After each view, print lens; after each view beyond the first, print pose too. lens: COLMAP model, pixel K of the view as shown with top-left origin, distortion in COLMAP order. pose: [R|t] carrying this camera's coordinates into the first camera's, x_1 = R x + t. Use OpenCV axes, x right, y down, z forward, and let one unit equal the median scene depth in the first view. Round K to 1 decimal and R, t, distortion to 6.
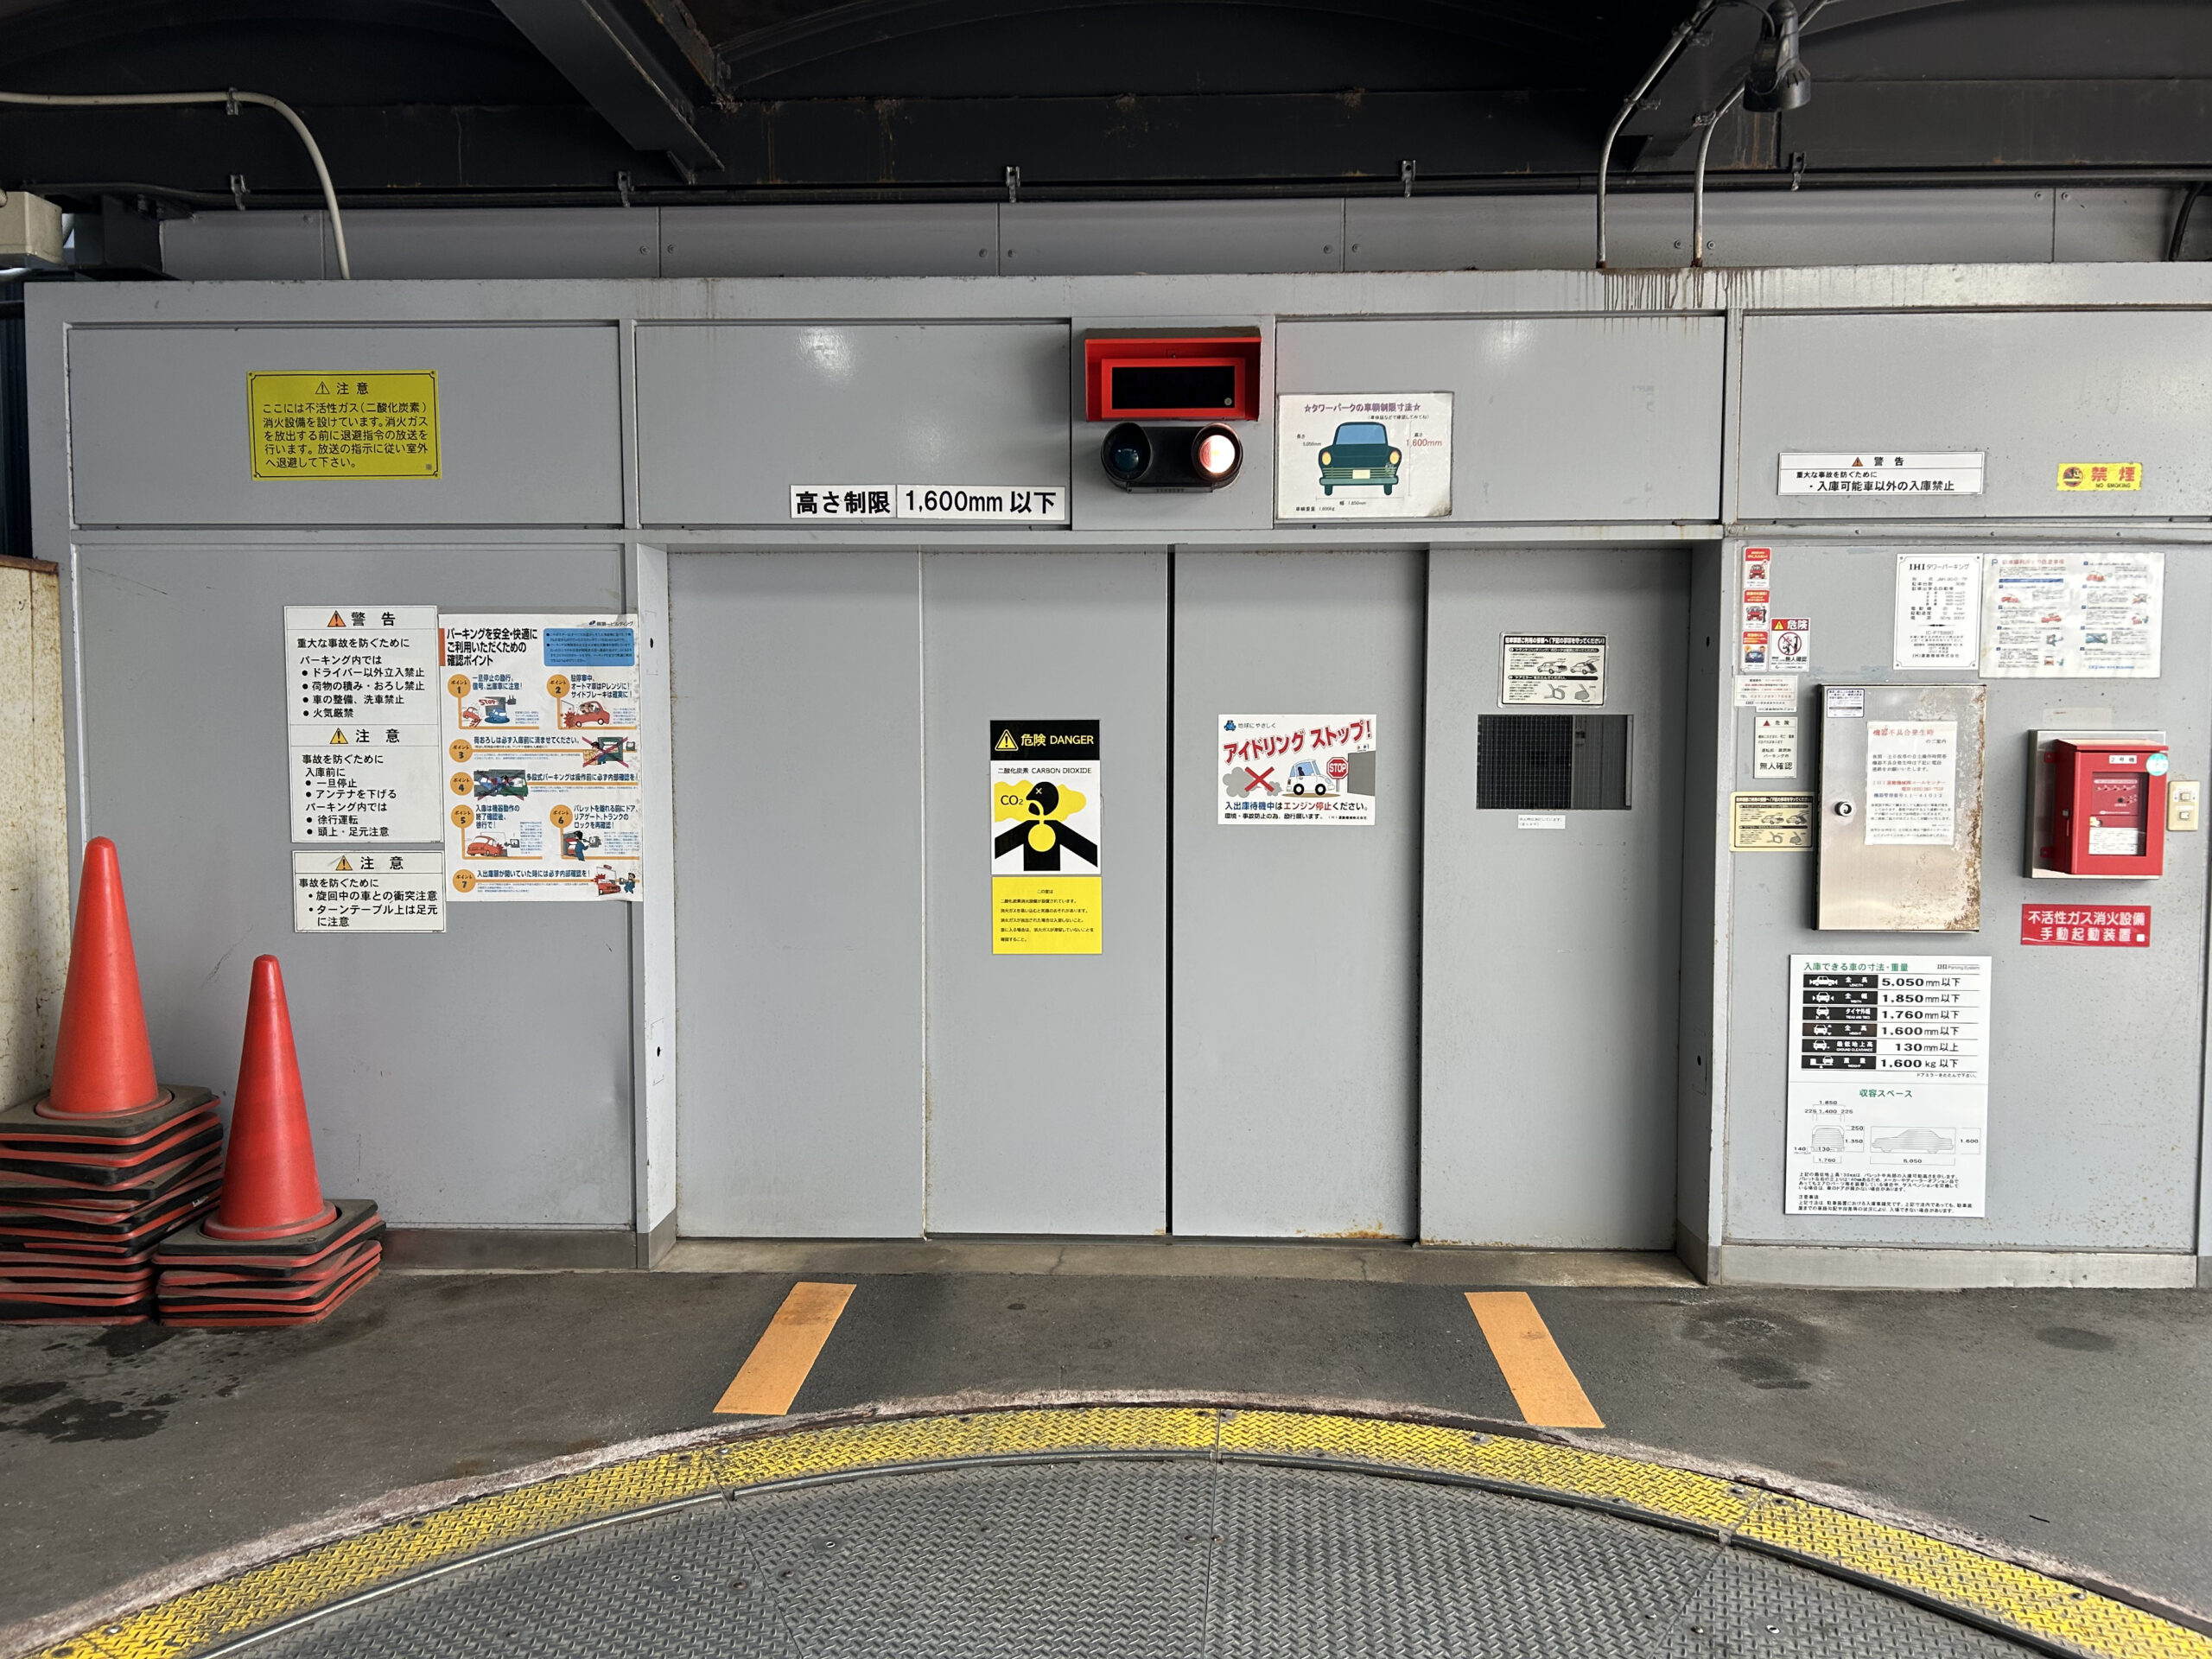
lens RADIAL K [[1681.6, 0, 1112.3], [0, 1681.6, 820.2], [0, 0, 1]] dist [0.047455, -0.039024]
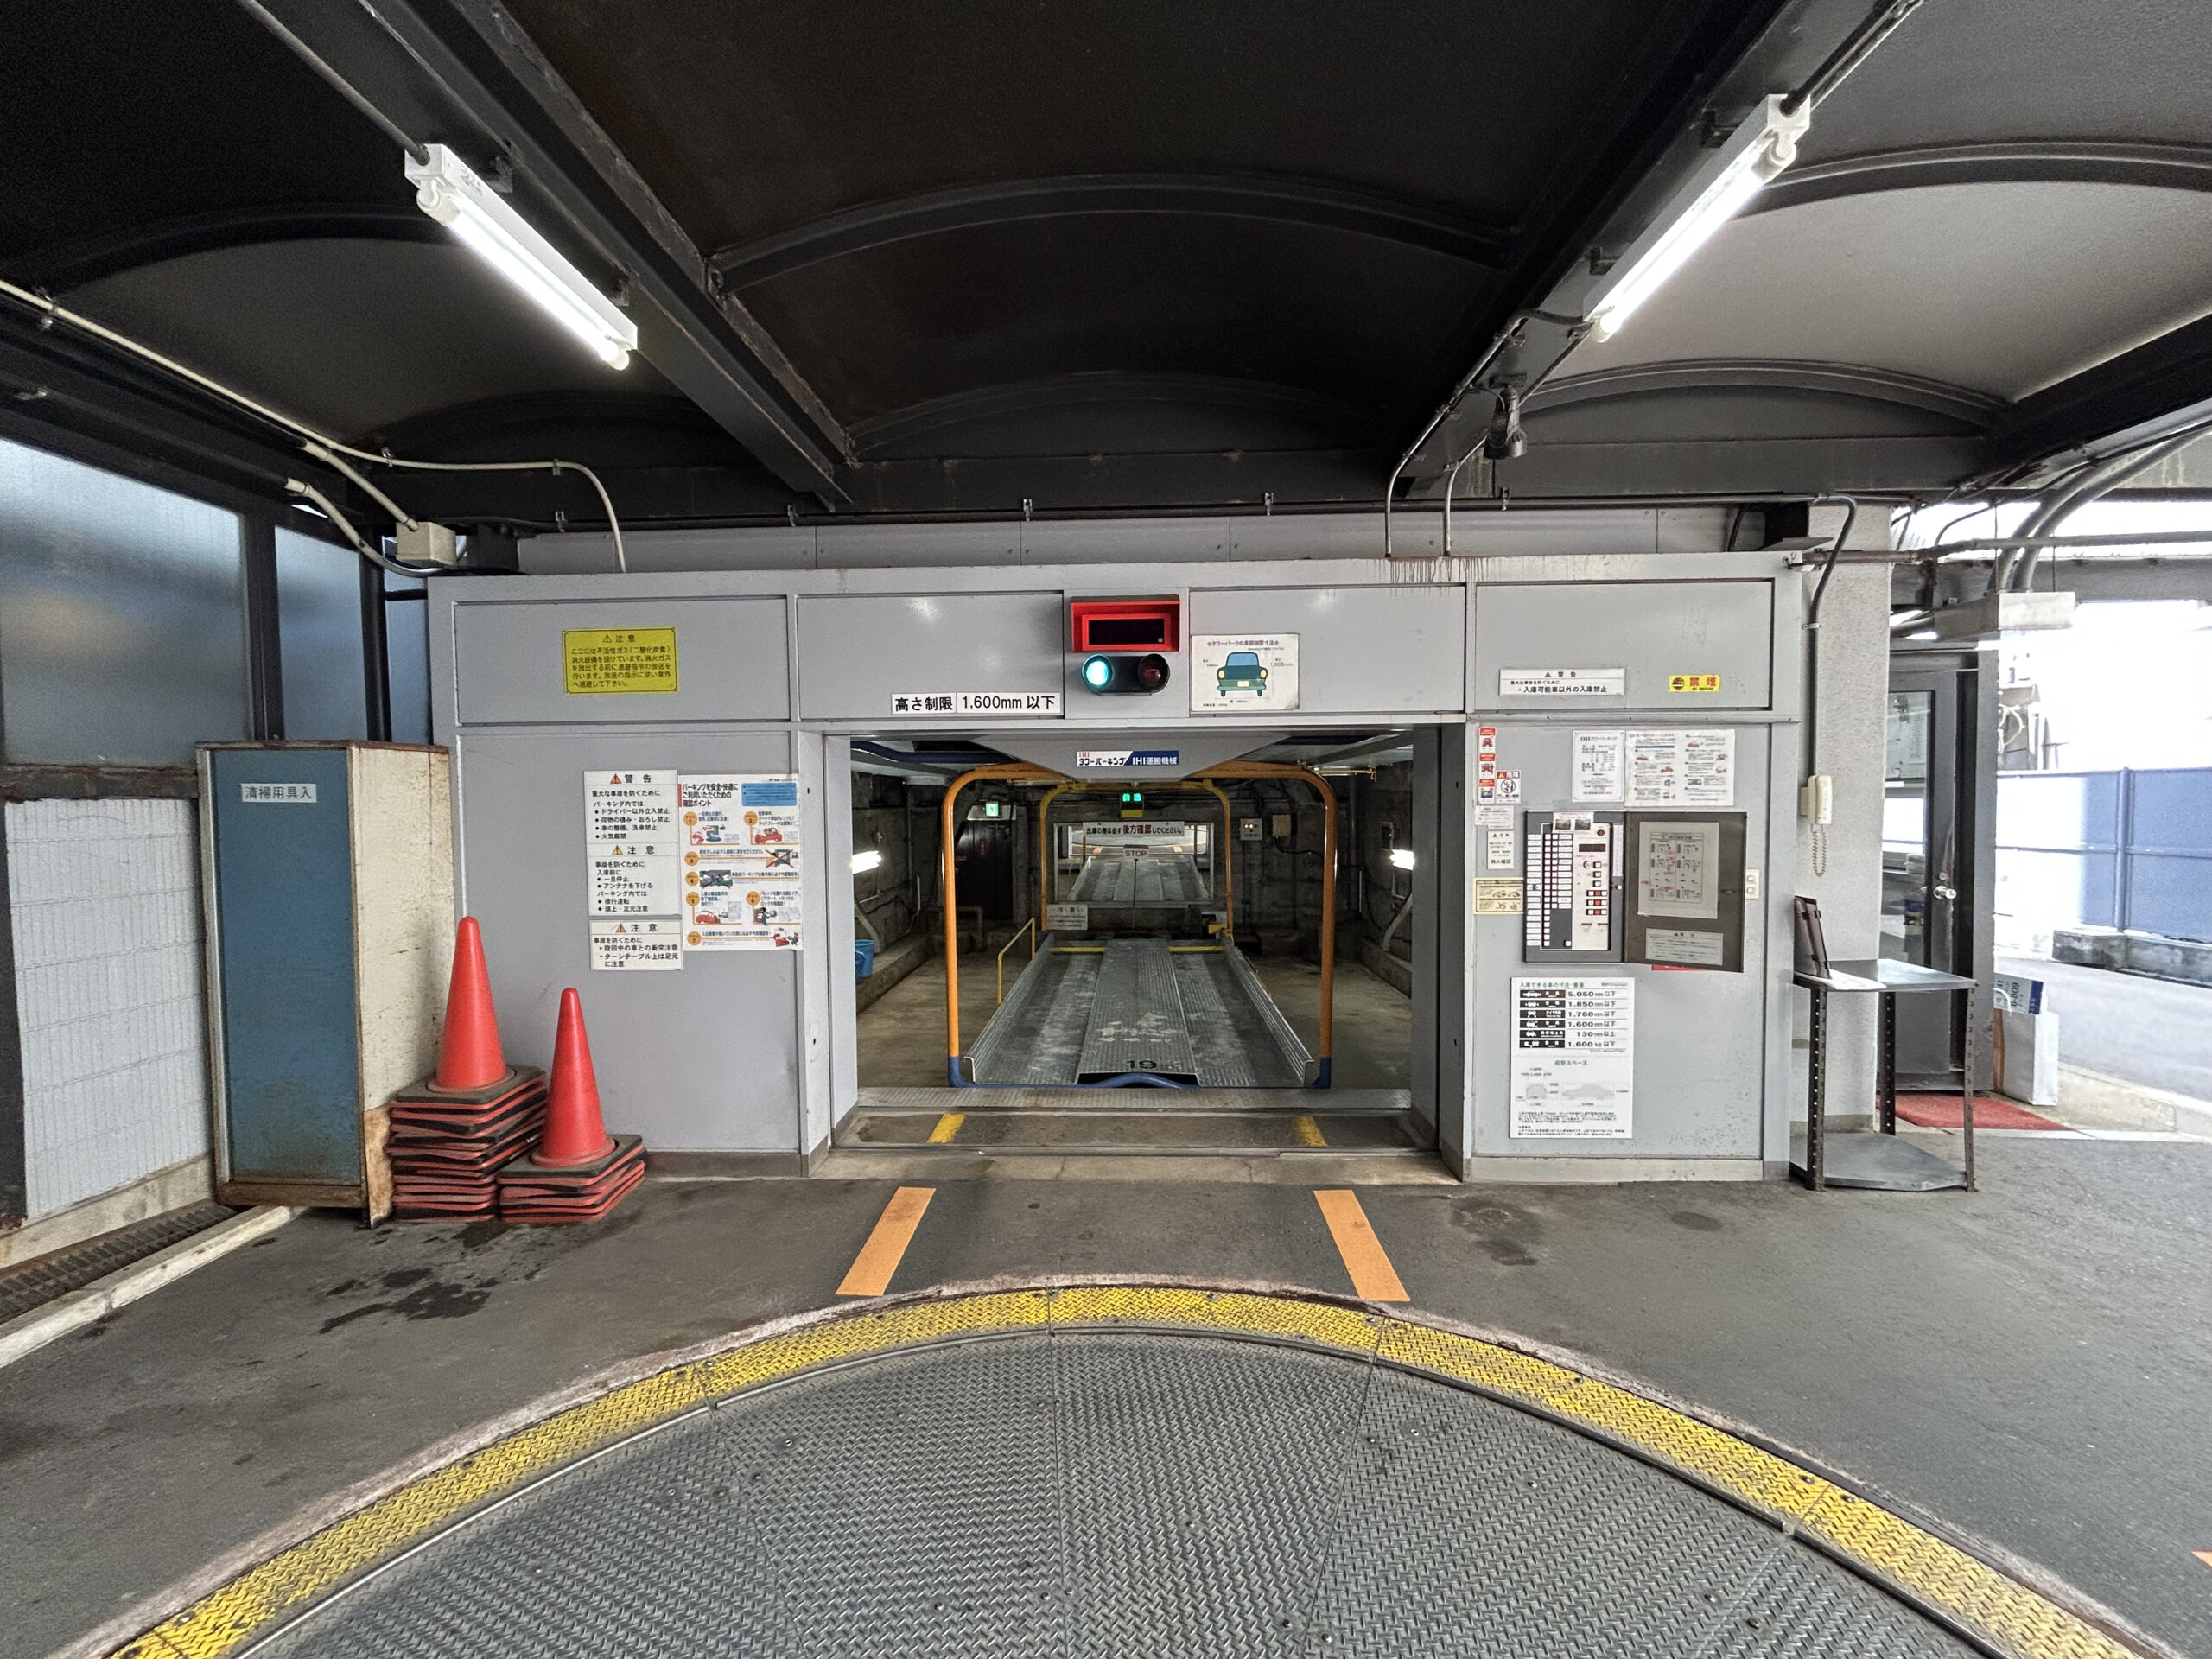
lens RADIAL K [[888.7, 0, 1104.5], [0, 888.7, 832.9], [0, 0, 1]] dist [0.001685, 0.000930]
pose [[0.999950, -0.009929, 0.000710, 0.012313], [0.009940, 0.999787, -0.018097, -0.047644], [-0.000530, 0.018104, 0.999836, 0.148543]]
